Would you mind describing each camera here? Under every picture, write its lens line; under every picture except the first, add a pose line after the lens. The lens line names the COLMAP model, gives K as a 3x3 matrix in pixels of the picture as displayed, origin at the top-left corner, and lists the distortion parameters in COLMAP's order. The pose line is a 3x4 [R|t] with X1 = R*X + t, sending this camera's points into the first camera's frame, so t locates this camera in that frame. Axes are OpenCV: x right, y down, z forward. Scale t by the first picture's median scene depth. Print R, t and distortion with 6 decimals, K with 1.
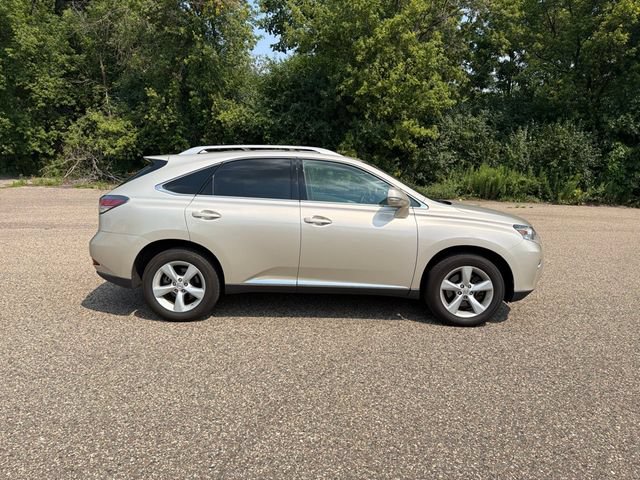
lens RADIAL K [[448.9, 0, 320.9], [0, 448.9, 238.1], [0, 0, 1]] dist [0.029279, -0.038126]
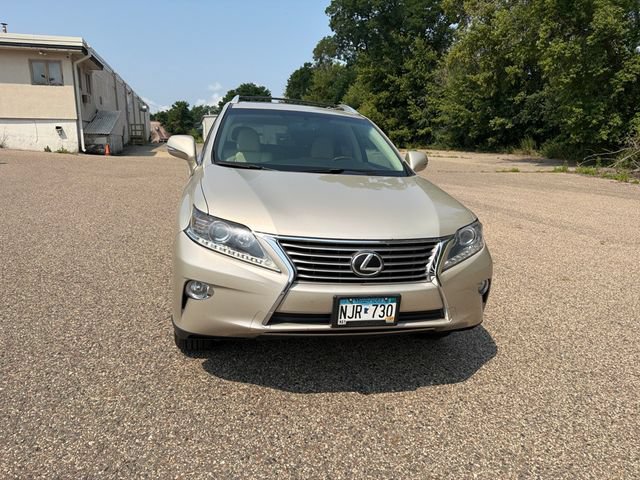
lens RADIAL K [[448.9, 0, 321.4], [0, 448.9, 242.5], [0, 0, 1]] dist [0.029279, -0.038126]
pose [[0.243357, 0.212771, -0.946312, 0.965482], [-0.197590, 0.966059, 0.166398, -0.103254], [0.949598, 0.146487, 0.277139, 0.962215]]
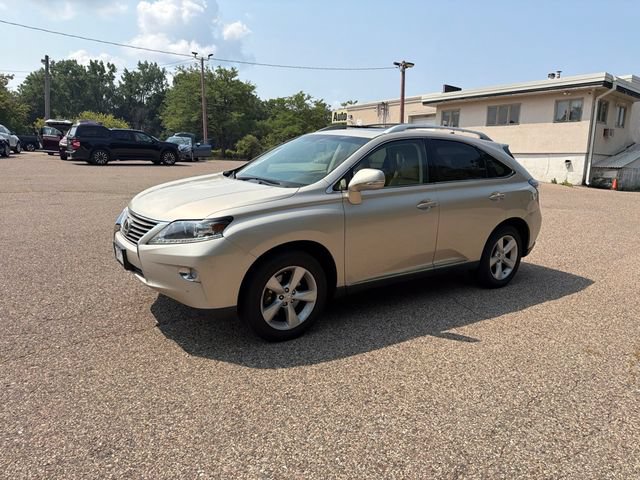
lens RADIAL K [[448.9, 0, 323.7], [0, 448.9, 241.1], [0, 0, 1]] dist [0.029279, -0.038126]
pose [[-0.805263, 0.073157, -0.588387, 0.708323], [-0.143903, 0.938574, 0.313643, -0.281993], [0.575189, 0.337236, -0.745271, 1.942143]]
